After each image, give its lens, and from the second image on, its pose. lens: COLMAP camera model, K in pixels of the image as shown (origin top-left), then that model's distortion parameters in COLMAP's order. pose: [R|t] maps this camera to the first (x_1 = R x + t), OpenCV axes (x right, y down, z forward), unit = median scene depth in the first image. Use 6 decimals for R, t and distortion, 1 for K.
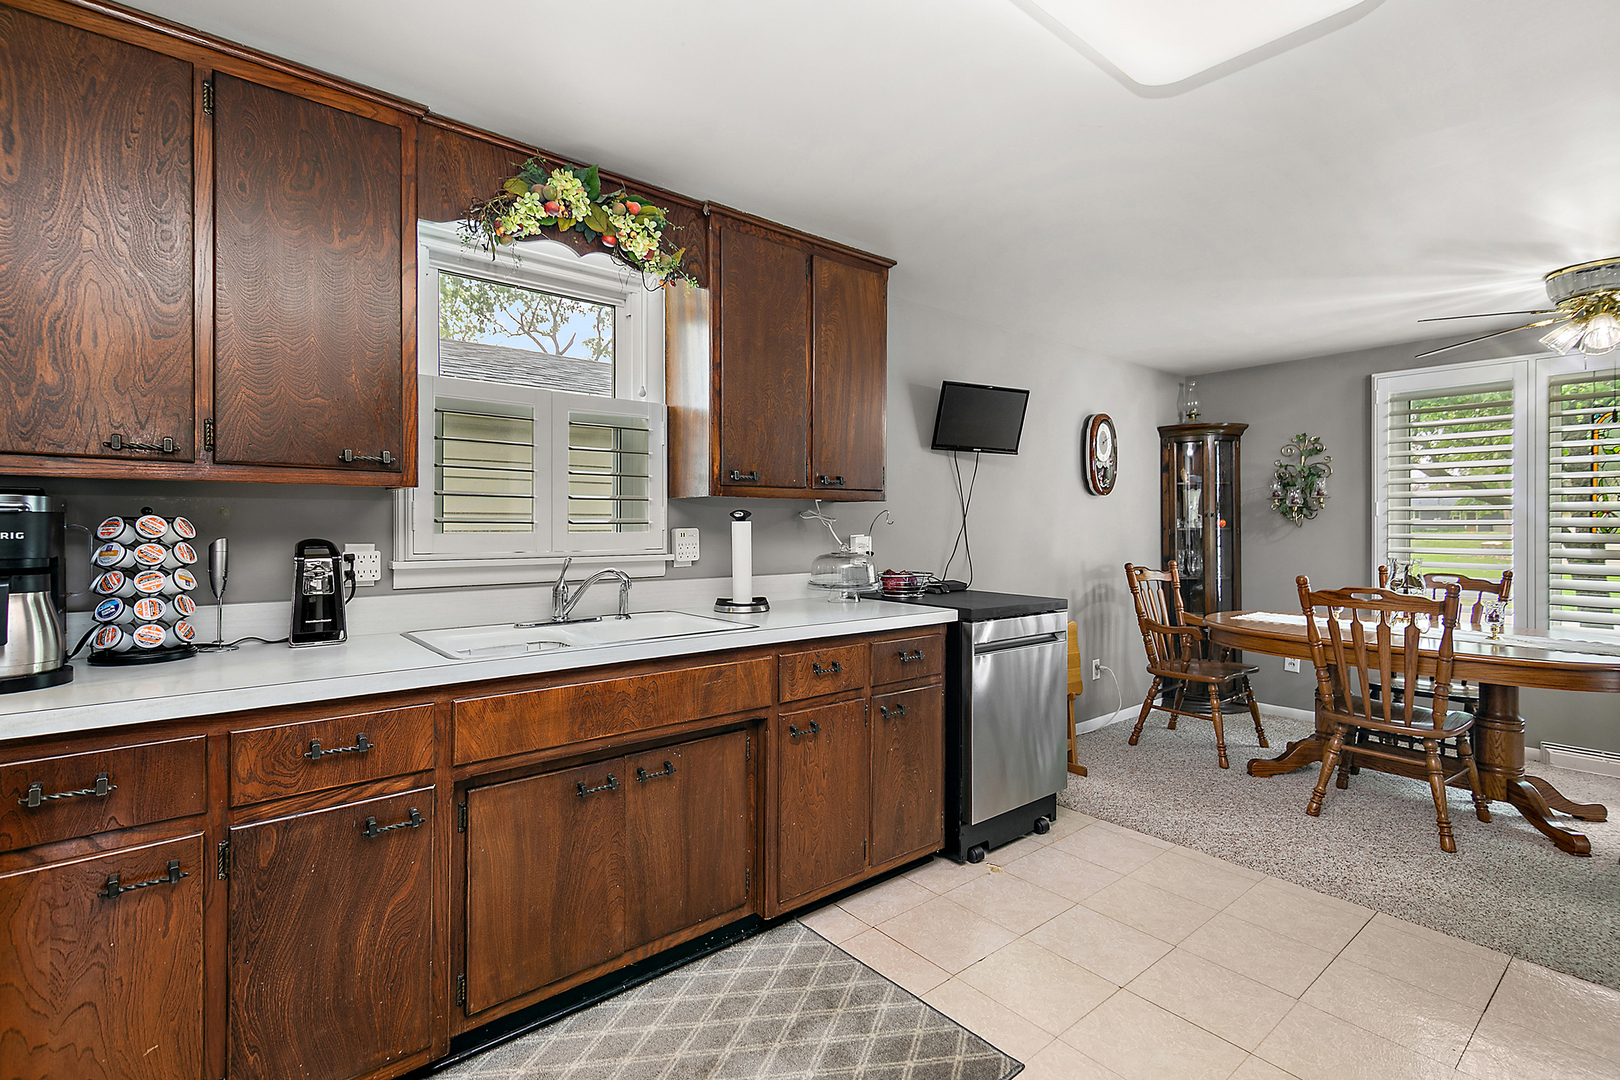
lens RADIAL K [[763.8, 0, 823.8], [0, 763.8, 524.3], [0, 0, 1]] dist [0.019240, -0.000061]
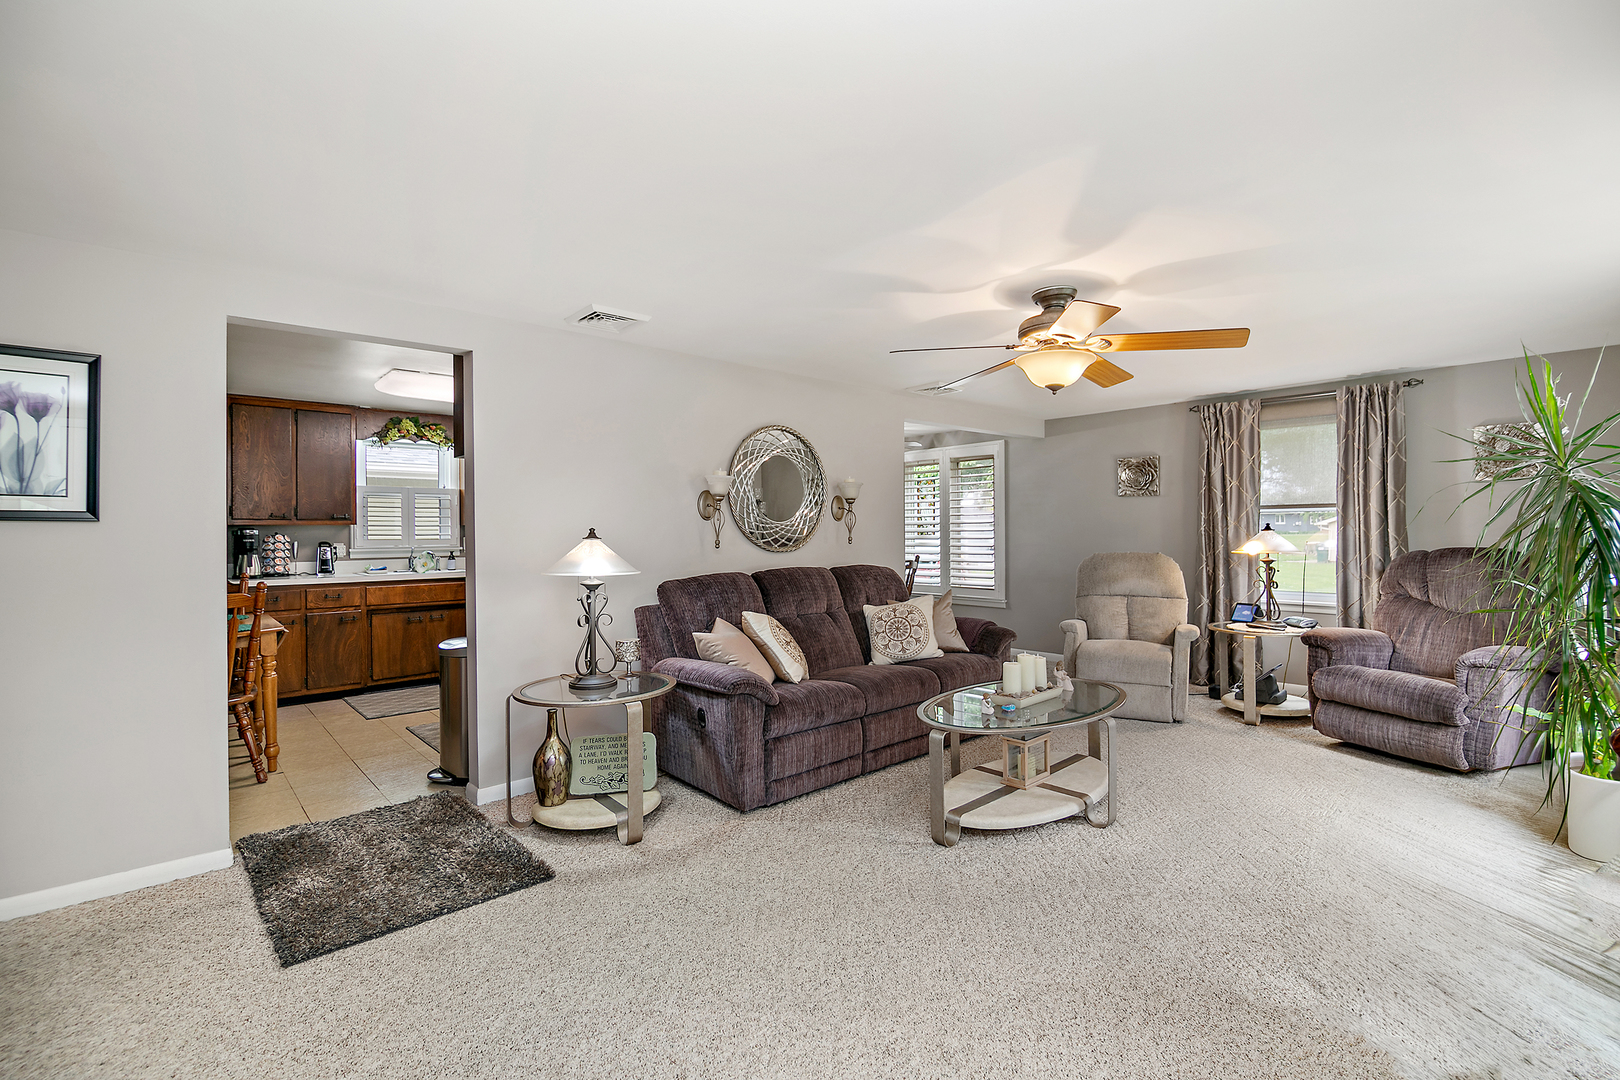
lens RADIAL K [[724.5, 0, 814.0], [0, 724.5, 529.8], [0, 0, 1]] dist [0.000466, -0.000114]
pose [[0.999102, -0.010507, 0.041055, 0.600312], [0.010646, 0.999938, -0.003161, 0.000714], [-0.041019, 0.003595, 0.999152, -1.005316]]
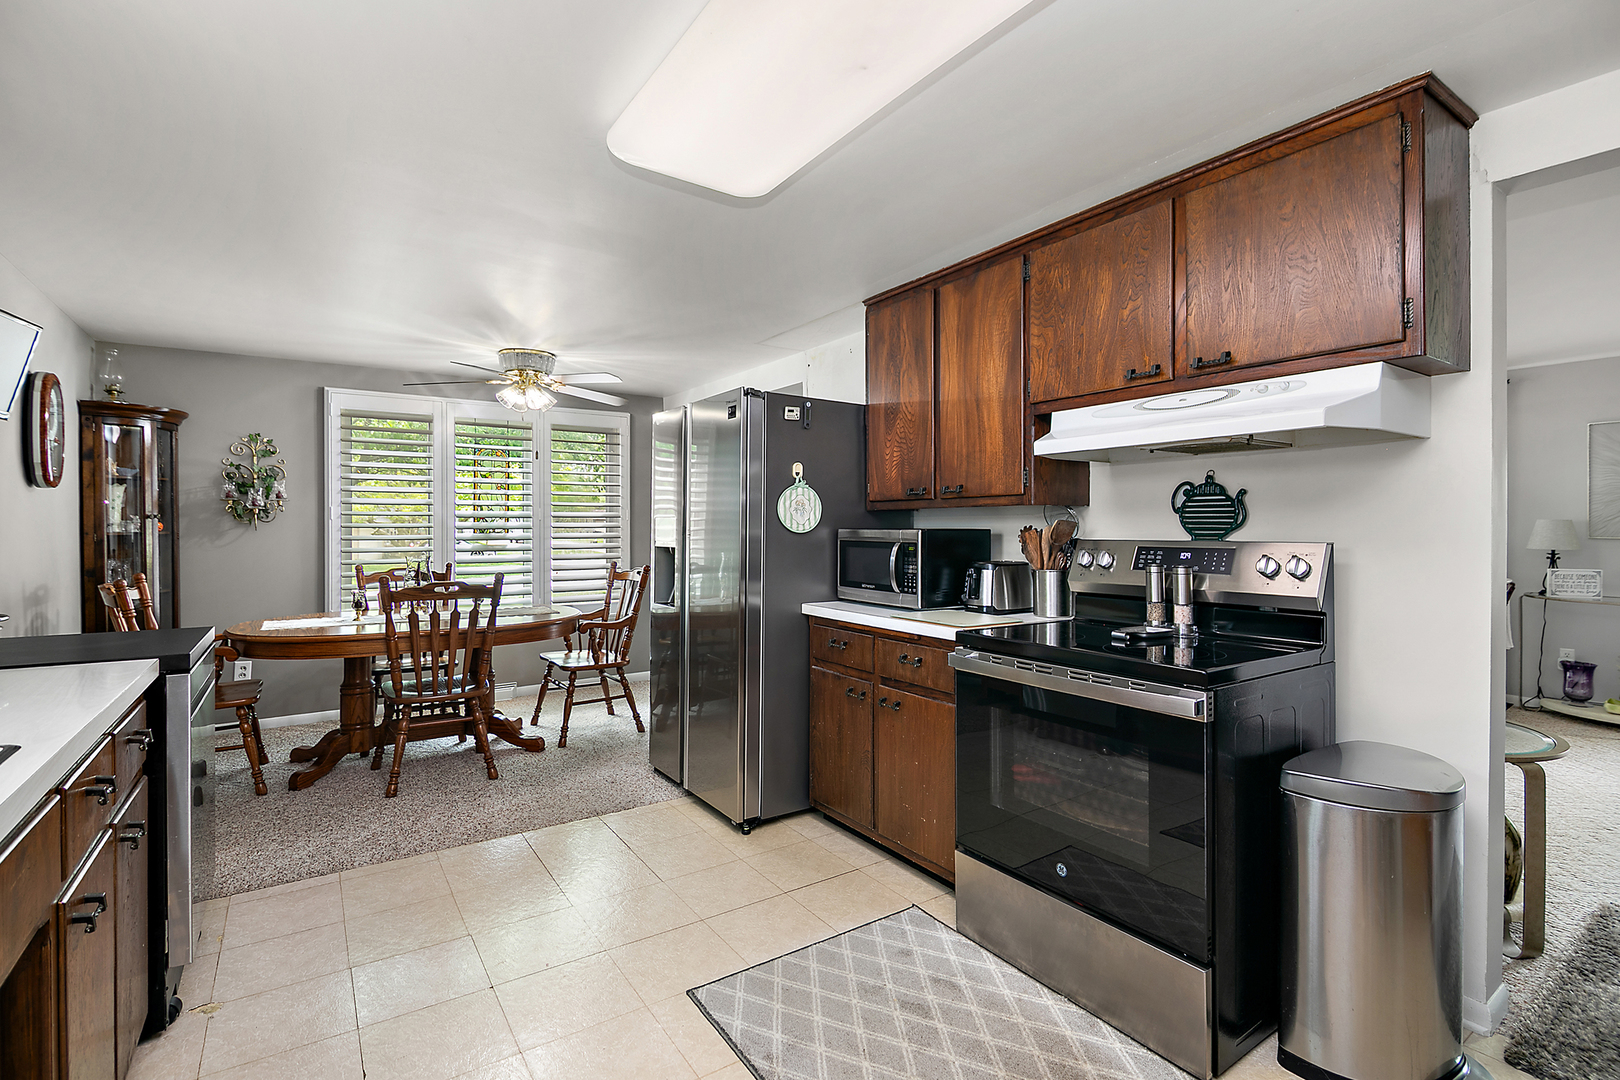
lens RADIAL K [[743.3, 0, 807.5], [0, 743.3, 532.6], [0, 0, 1]] dist [0.001681, 0.000238]
pose [[0.109166, -0.010530, 0.993968, -0.277705], [0.001331, 0.999945, 0.010447, -0.002624], [-0.994023, 0.000183, 0.109174, 0.254026]]
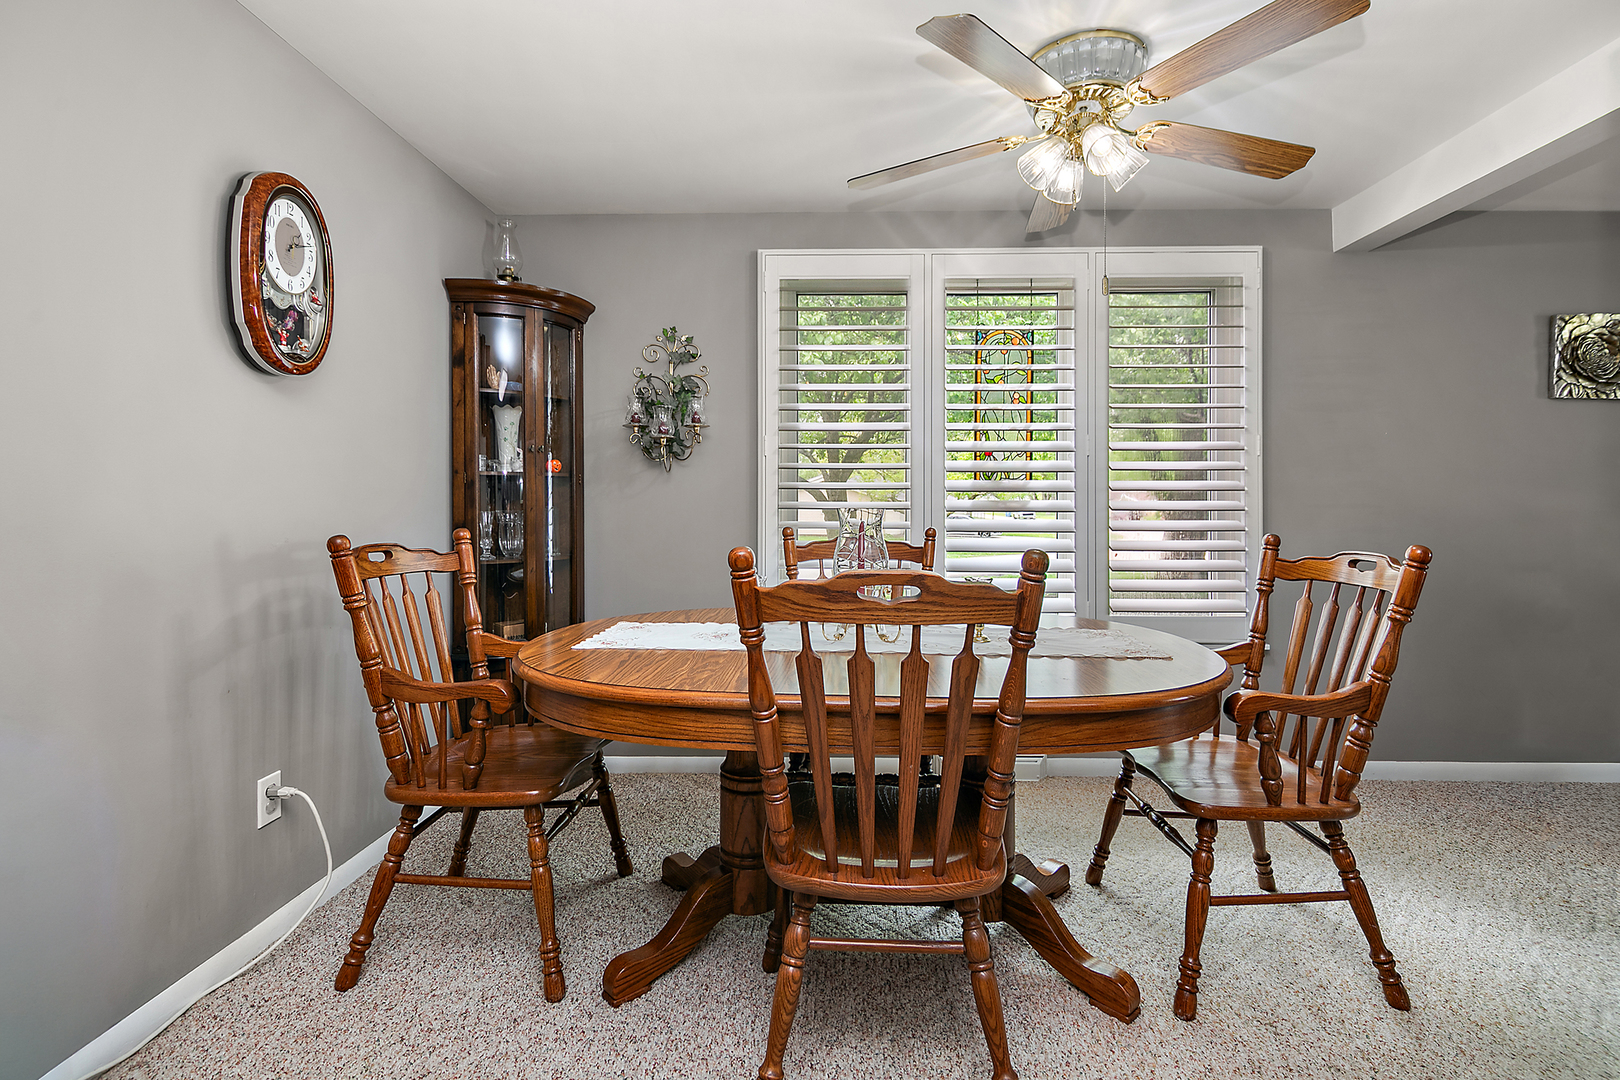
lens RADIAL K [[745.6, 0, 813.6], [0, 745.6, 485.3], [0, 0, 1]] dist [0.001924, -0.000020]
pose [[0.684695, 0.017682, 0.728615, 0.299206], [0.000831, 0.999686, -0.025041, 0.036322], [-0.728829, 0.017751, 0.684466, 0.583905]]
